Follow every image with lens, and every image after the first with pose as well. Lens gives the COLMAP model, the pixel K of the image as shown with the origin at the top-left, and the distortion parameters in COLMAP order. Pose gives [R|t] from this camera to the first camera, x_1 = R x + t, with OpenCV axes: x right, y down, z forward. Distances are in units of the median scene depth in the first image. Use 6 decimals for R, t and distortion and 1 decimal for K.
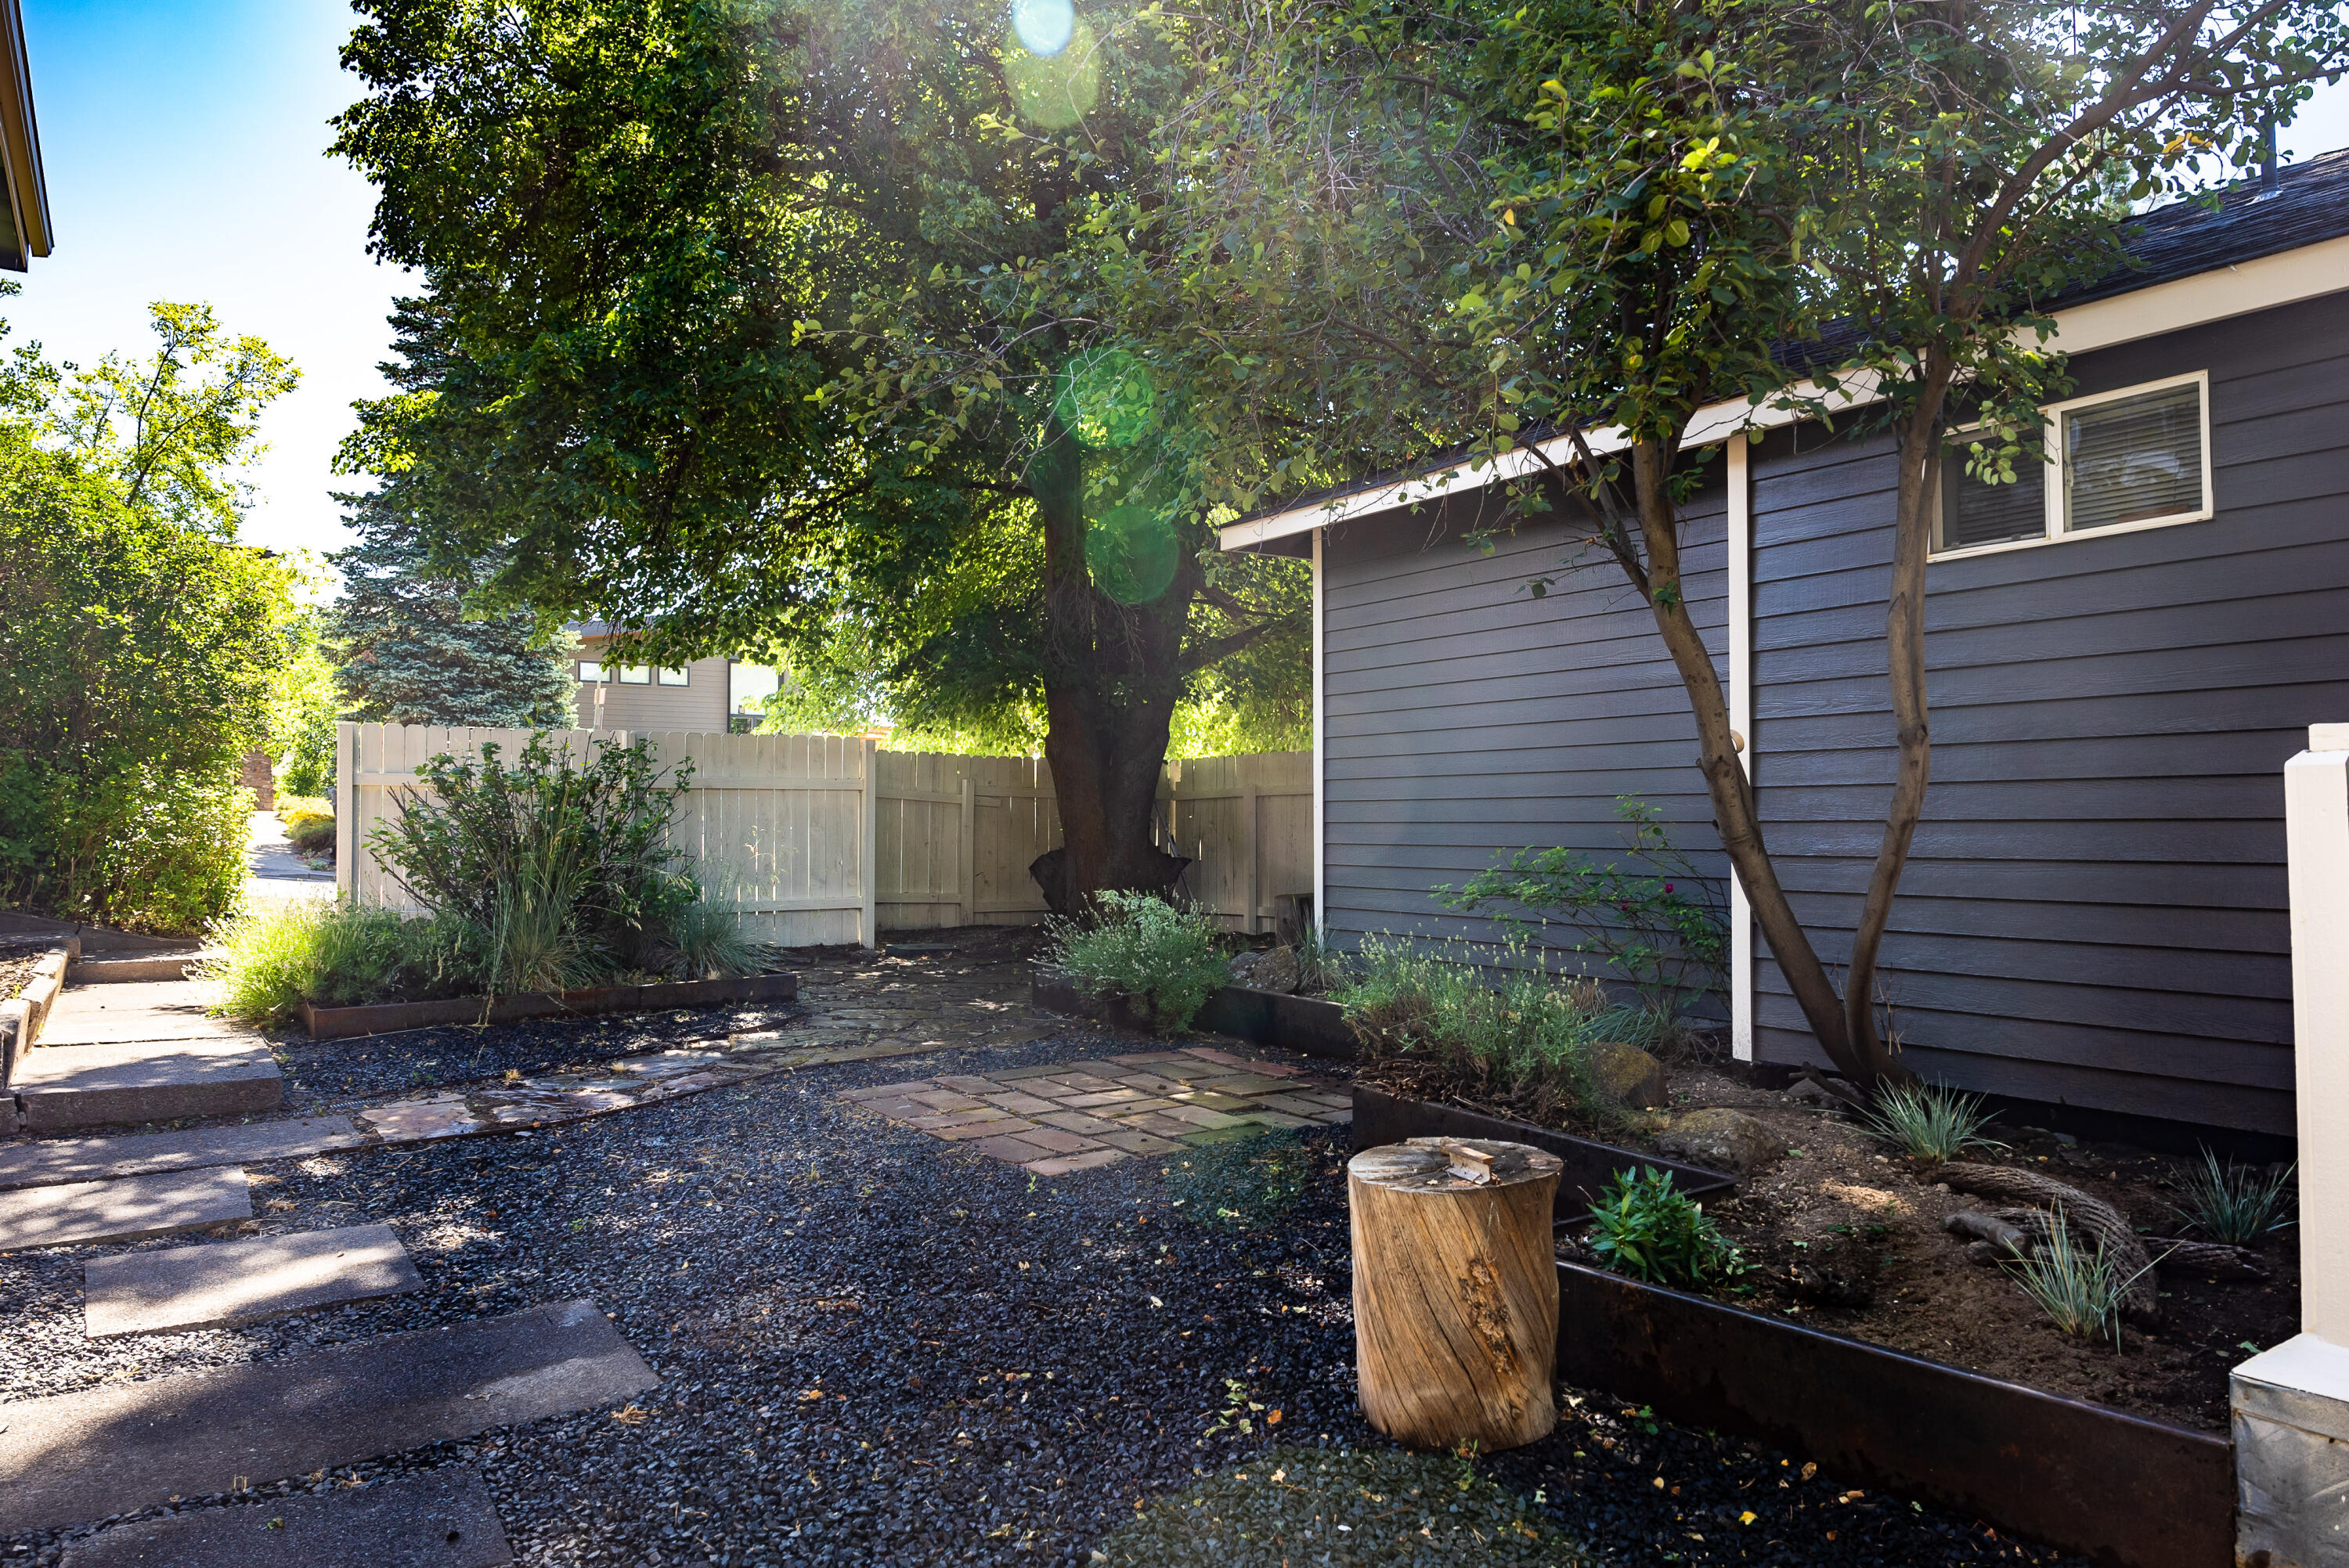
lens RADIAL K [[1581.0, 0, 1174.5], [0, 1581.0, 784.0], [0, 0, 1]] dist [-0.000723, 0.001306]
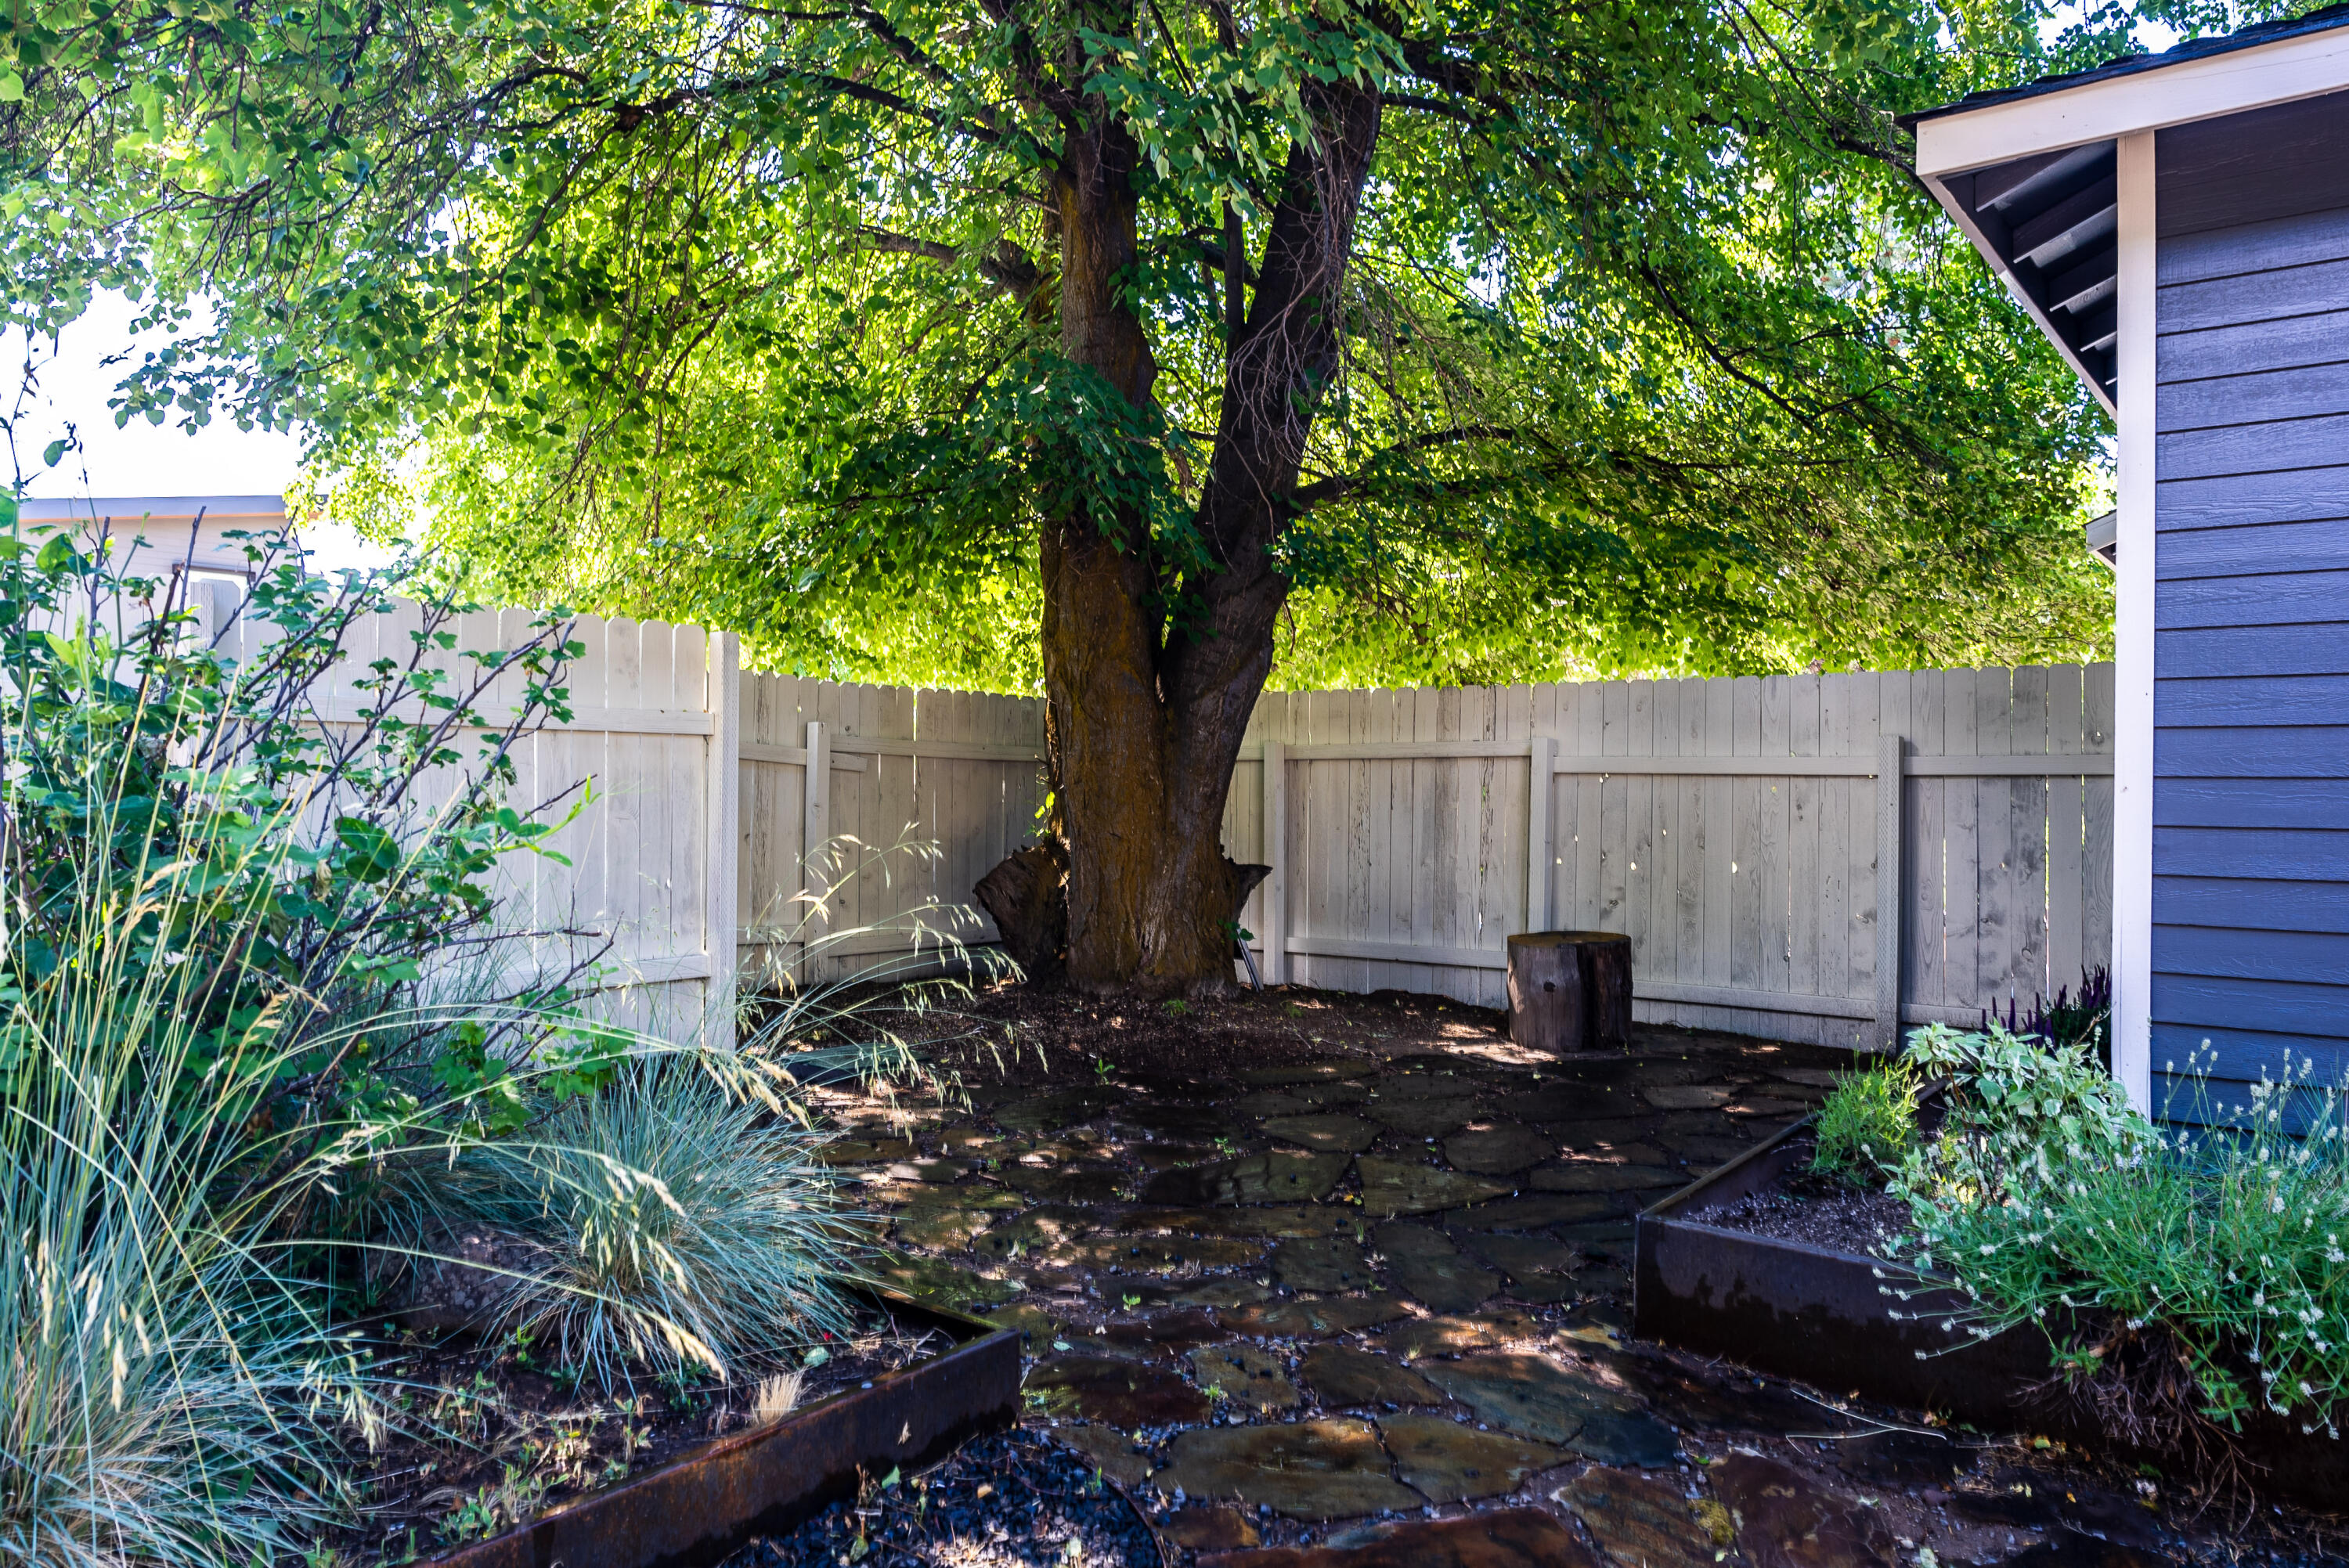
lens RADIAL K [[1581.0, 0, 1174.5], [0, 1581.0, 784.0], [0, 0, 1]] dist [-0.000723, 0.001306]
pose [[0.954522, 0.004342, 0.298110, -0.222150], [-0.012369, 0.999610, 0.025045, 0.003436], [-0.297885, -0.027593, 0.954203, 0.533448]]
